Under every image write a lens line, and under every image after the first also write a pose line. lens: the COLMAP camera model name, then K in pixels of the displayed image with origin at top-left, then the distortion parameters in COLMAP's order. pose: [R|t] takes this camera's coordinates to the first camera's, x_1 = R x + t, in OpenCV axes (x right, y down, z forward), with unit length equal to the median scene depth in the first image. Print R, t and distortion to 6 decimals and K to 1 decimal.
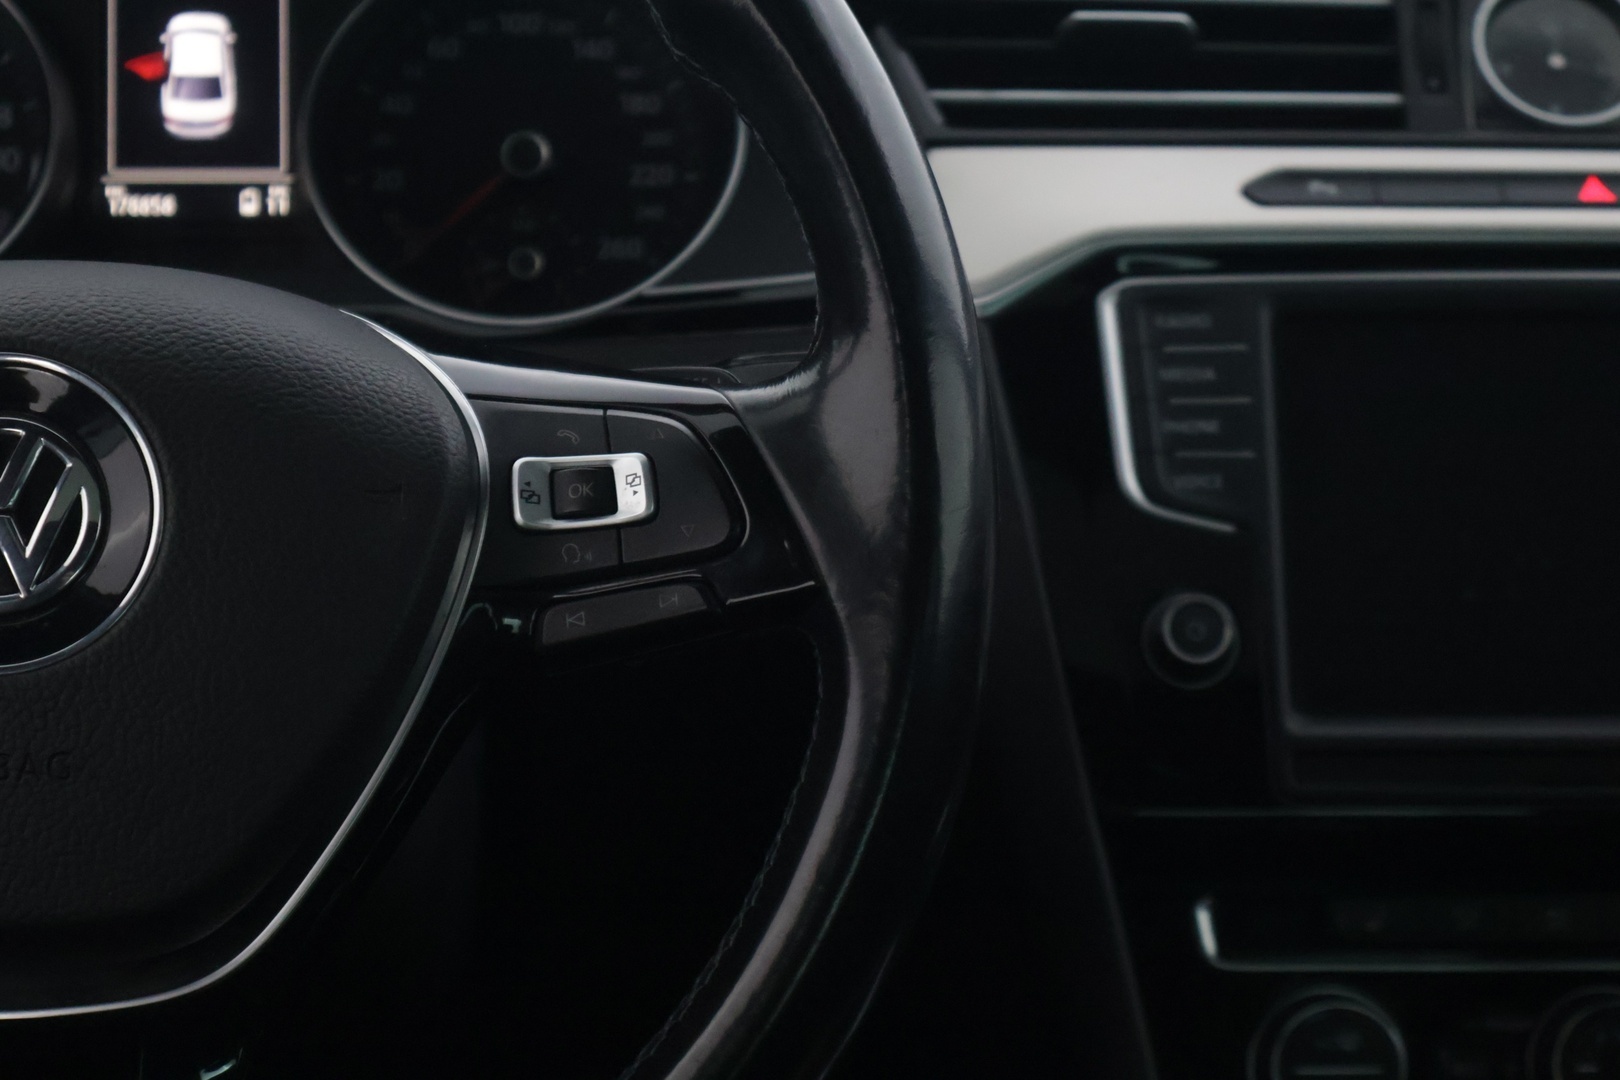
lens RADIAL K [[3225.1, 0, 812.5], [0, 3225.1, 523.8], [0, 0, 1]] dist [0.002643, 0.000000]
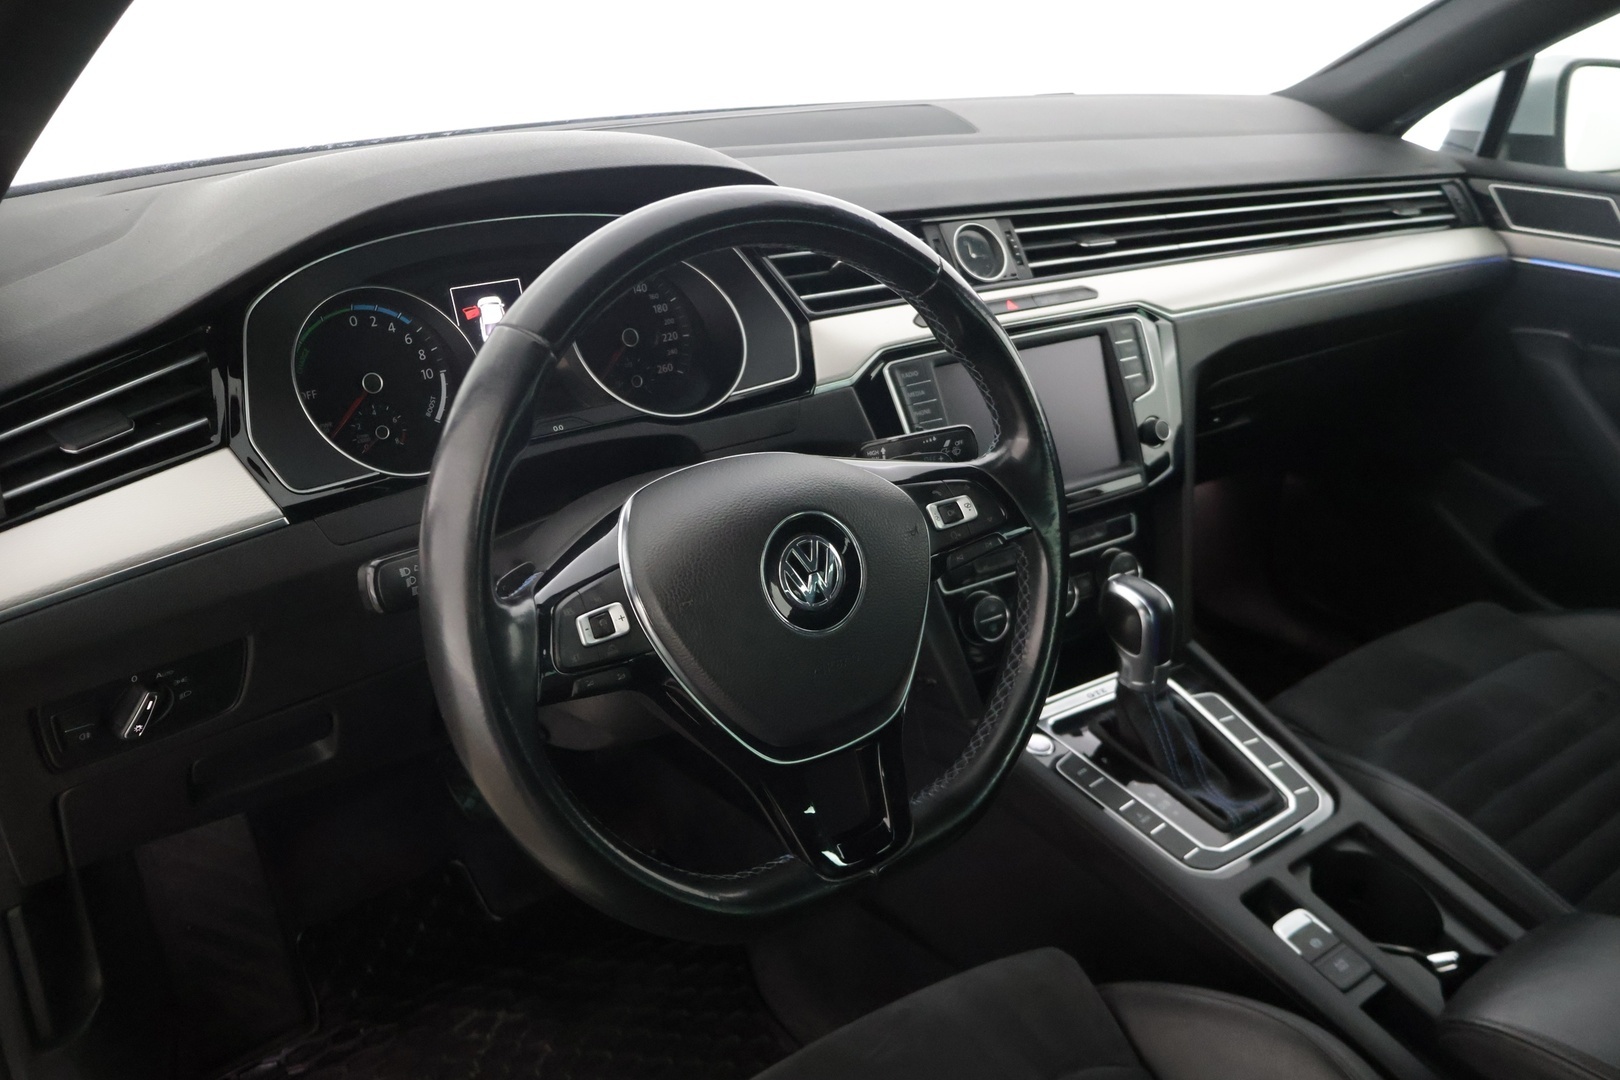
lens RADIAL K [[1353.2, 0, 810.6], [0, 1353.2, 527.0], [0, 0, 1]] dist [0.000576, 0.000818]
pose [[0.843463, -0.215120, 0.492234, -0.550780], [0.120650, 0.968767, 0.216640, -0.195014], [-0.523464, -0.123340, 0.843073, 0.041872]]
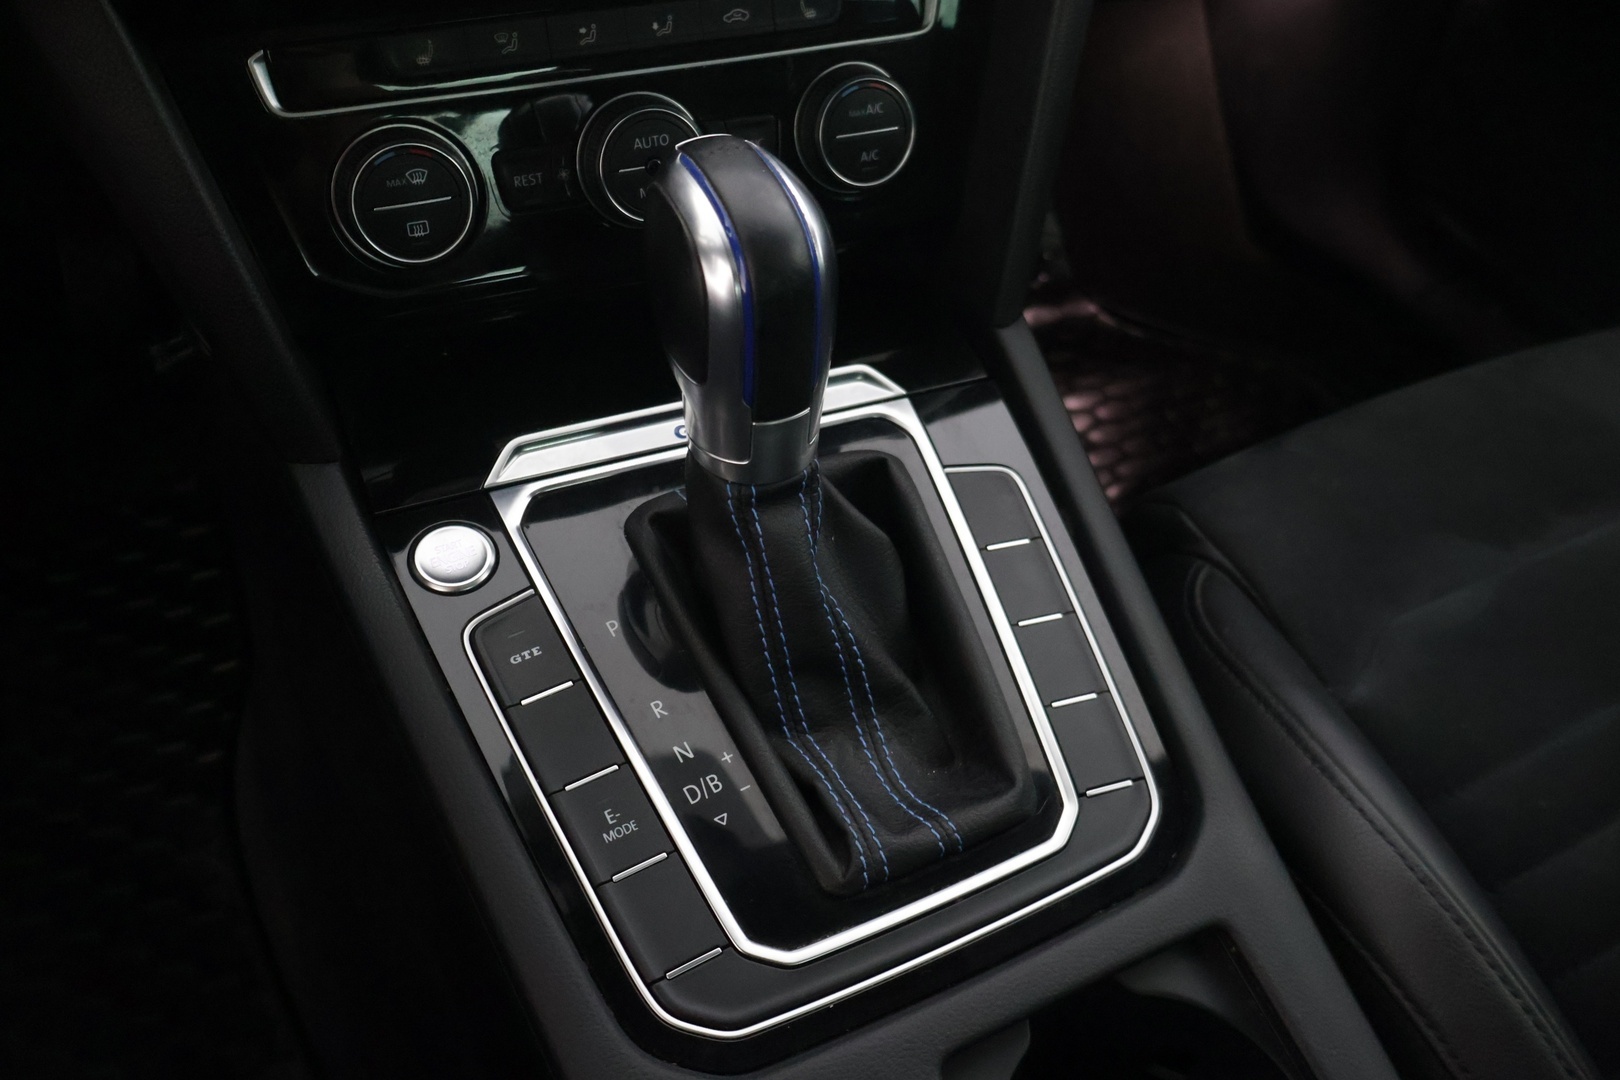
lens RADIAL K [[1353.2, 0, 802.9], [0, 1353.2, 521.7], [0, 0, 1]] dist [0.000576, 0.000818]
pose [[0.926075, -0.218465, 0.307666, 0.114756], [0.019013, 0.841335, 0.540180, 0.010625], [-0.376860, -0.494398, 0.783293, 0.504313]]
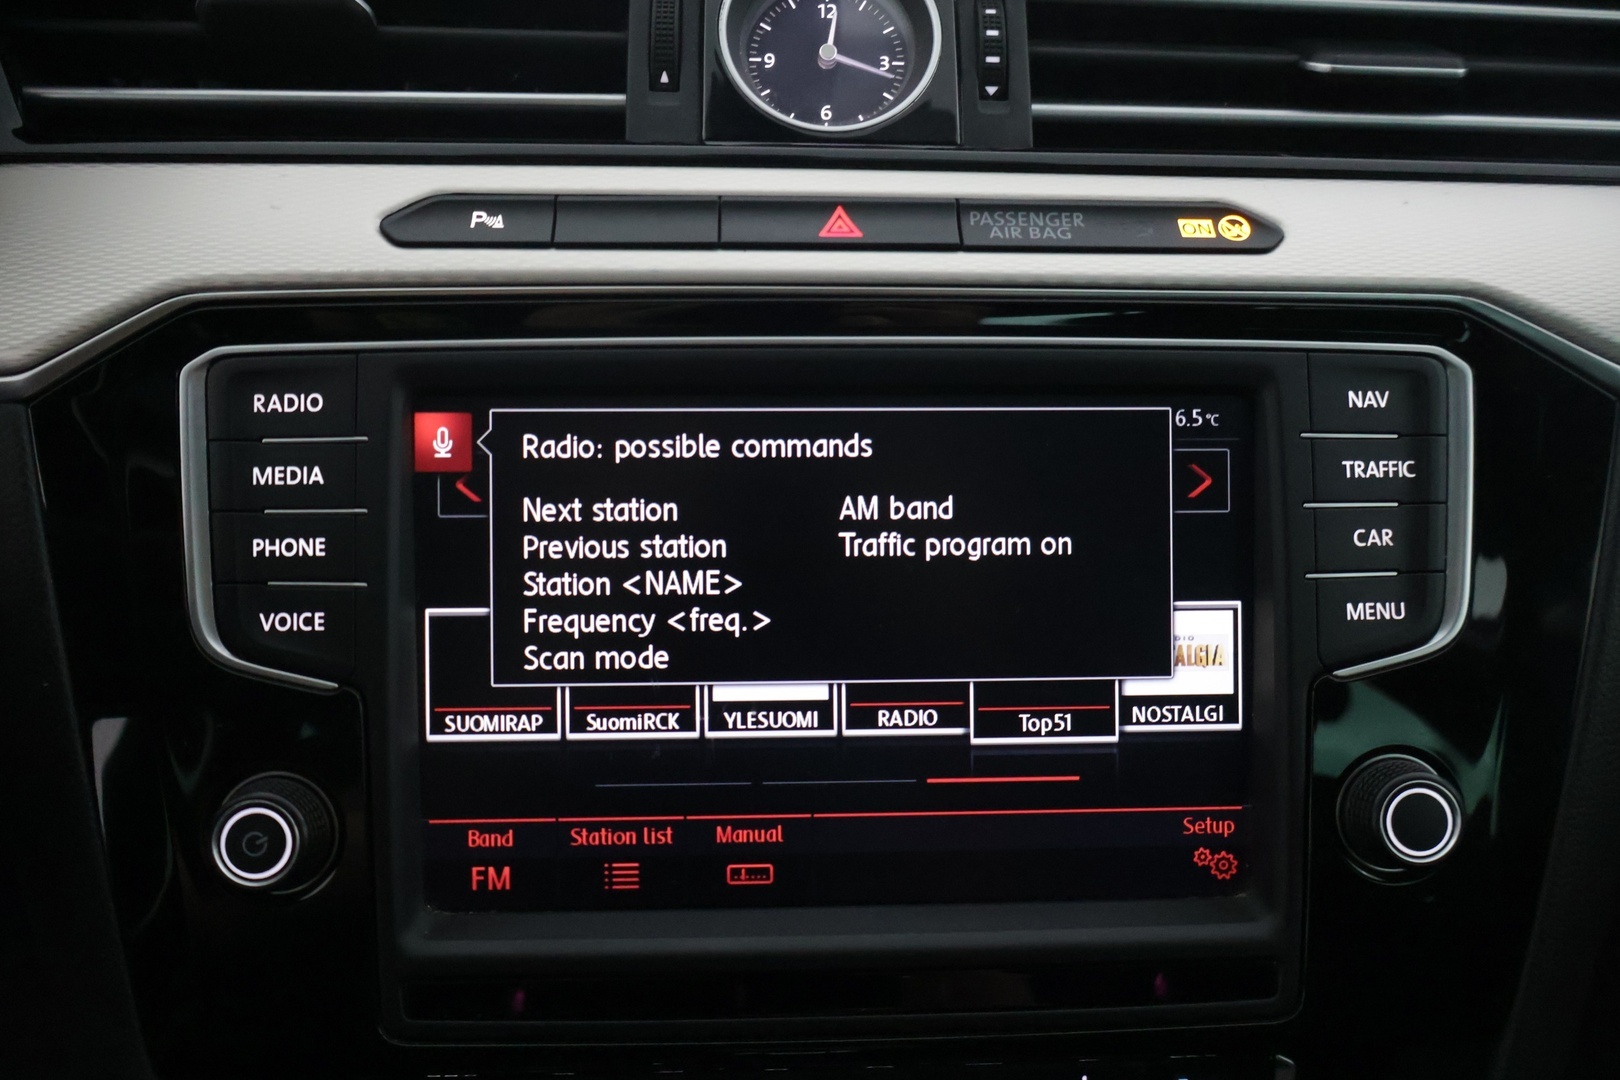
lens RADIAL K [[1353.2, 0, 801.3], [0, 1353.2, 535.2], [0, 0, 1]] dist [0.000576, 0.000818]
pose [[0.999874, -0.003503, 0.015507, 0.227227], [0.000413, 0.980818, 0.194928, -0.092940], [-0.015893, -0.194897, 0.980695, 0.662607]]
